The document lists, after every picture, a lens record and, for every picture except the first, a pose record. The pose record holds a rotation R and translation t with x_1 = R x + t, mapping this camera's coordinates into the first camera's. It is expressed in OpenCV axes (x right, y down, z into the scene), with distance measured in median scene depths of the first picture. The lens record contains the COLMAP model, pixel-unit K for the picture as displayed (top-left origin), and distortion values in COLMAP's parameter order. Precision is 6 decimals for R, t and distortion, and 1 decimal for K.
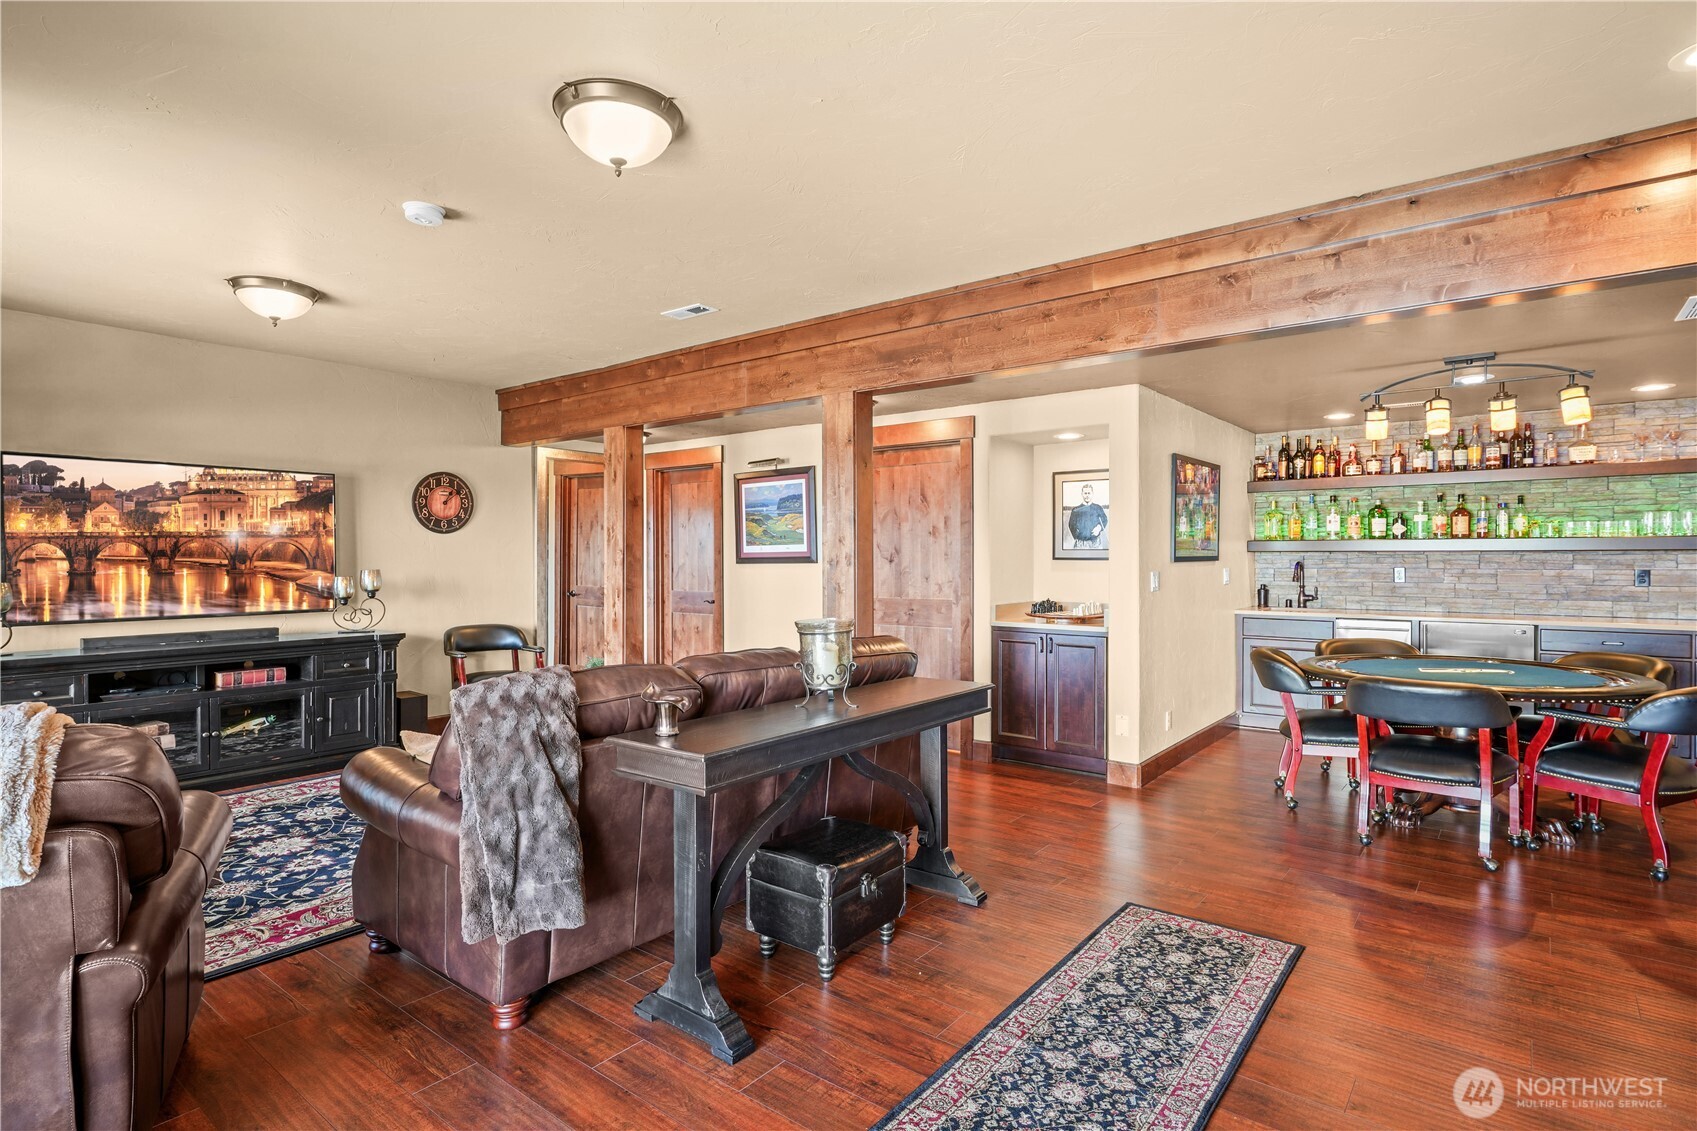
lens RADIAL K [[854.5, 0, 849.8], [0, 854.5, 559.3], [0, 0, 1]] dist [0.001026, 0.000122]
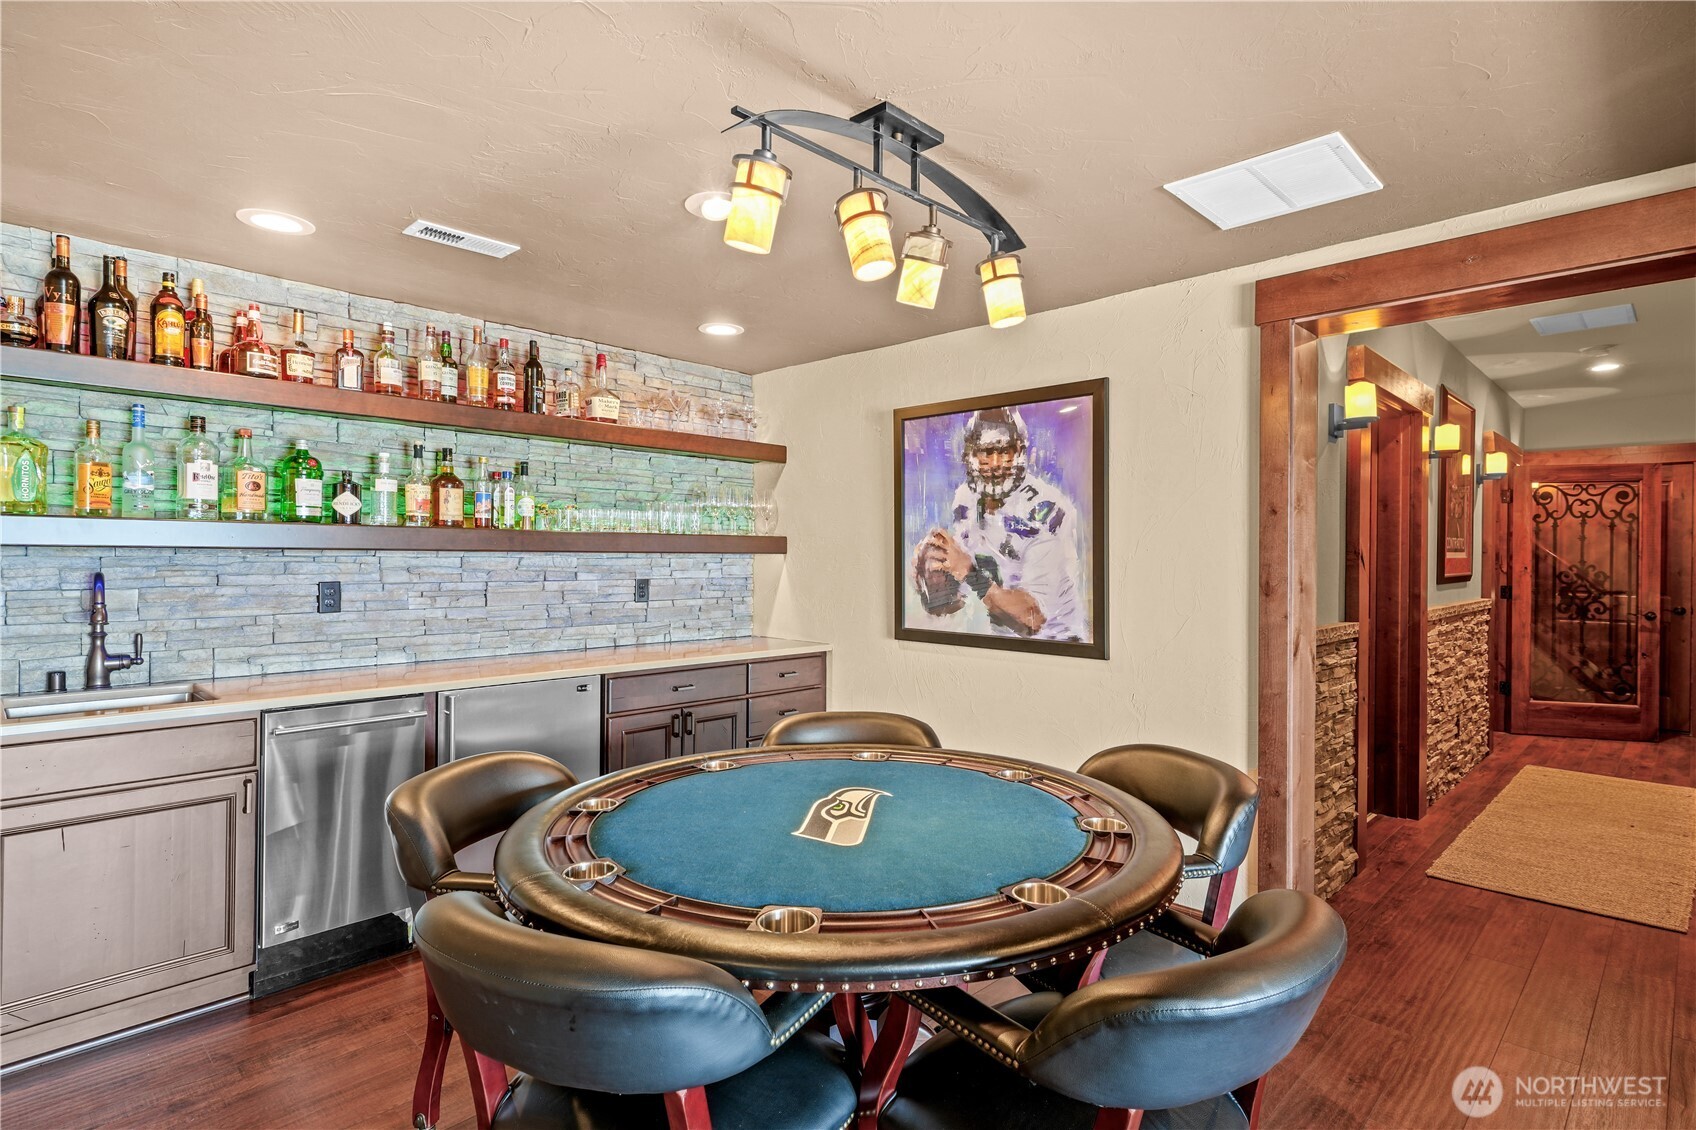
lens RADIAL K [[854.0, 0, 849.5], [0, 854.0, 560.4], [0, 0, 1]] dist [0.001026, 0.000122]
pose [[0.113549, 0.000301, 0.993532, 0.193806], [-0.001516, 0.999999, -0.000130, -0.003771], [-0.993531, -0.001491, 0.113549, 0.676317]]
